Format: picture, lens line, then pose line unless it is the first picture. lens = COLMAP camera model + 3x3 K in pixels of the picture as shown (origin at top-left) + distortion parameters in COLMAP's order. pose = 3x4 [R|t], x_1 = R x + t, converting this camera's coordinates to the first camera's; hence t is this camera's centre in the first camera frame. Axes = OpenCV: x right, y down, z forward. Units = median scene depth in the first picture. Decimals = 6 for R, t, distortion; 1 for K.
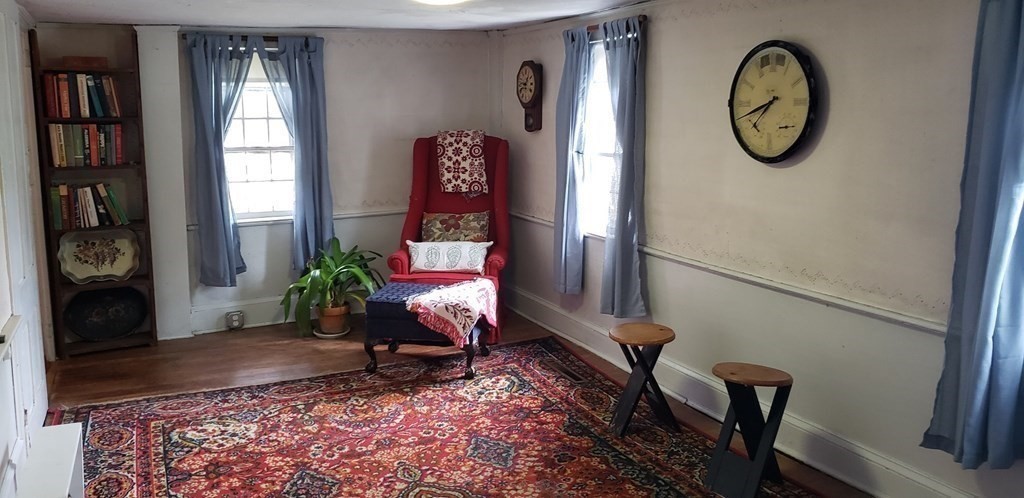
lens RADIAL K [[740.5, 0, 512.0], [0, 740.5, 249.0], [0, 0, 1]] dist [0.003202, -0.000593]
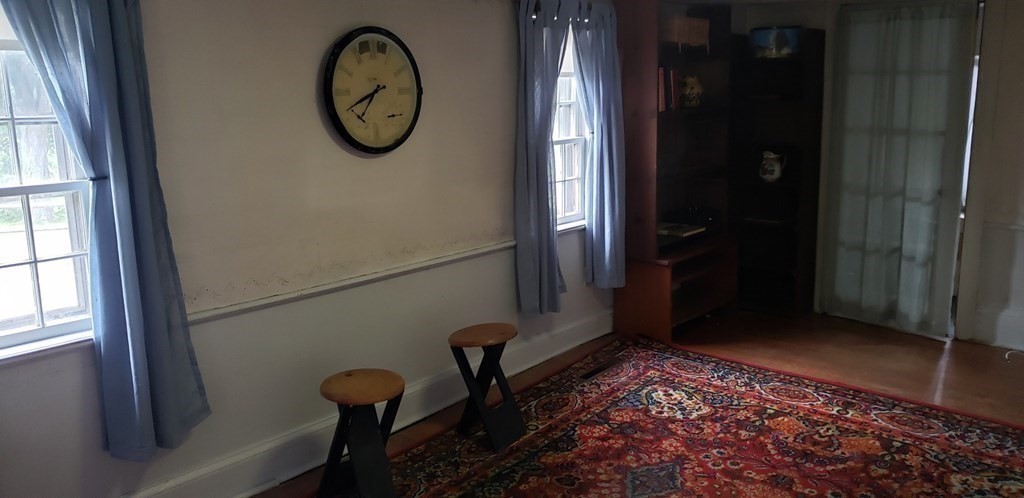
lens RADIAL K [[740.5, 0, 512.0], [0, 740.5, 249.0], [0, 0, 1]] dist [0.003202, -0.000593]
pose [[-0.357435, -0.180759, 0.916279, -0.638335], [0.187391, 0.947259, 0.259971, -0.218931], [-0.914945, 0.264625, -0.304711, 1.178272]]
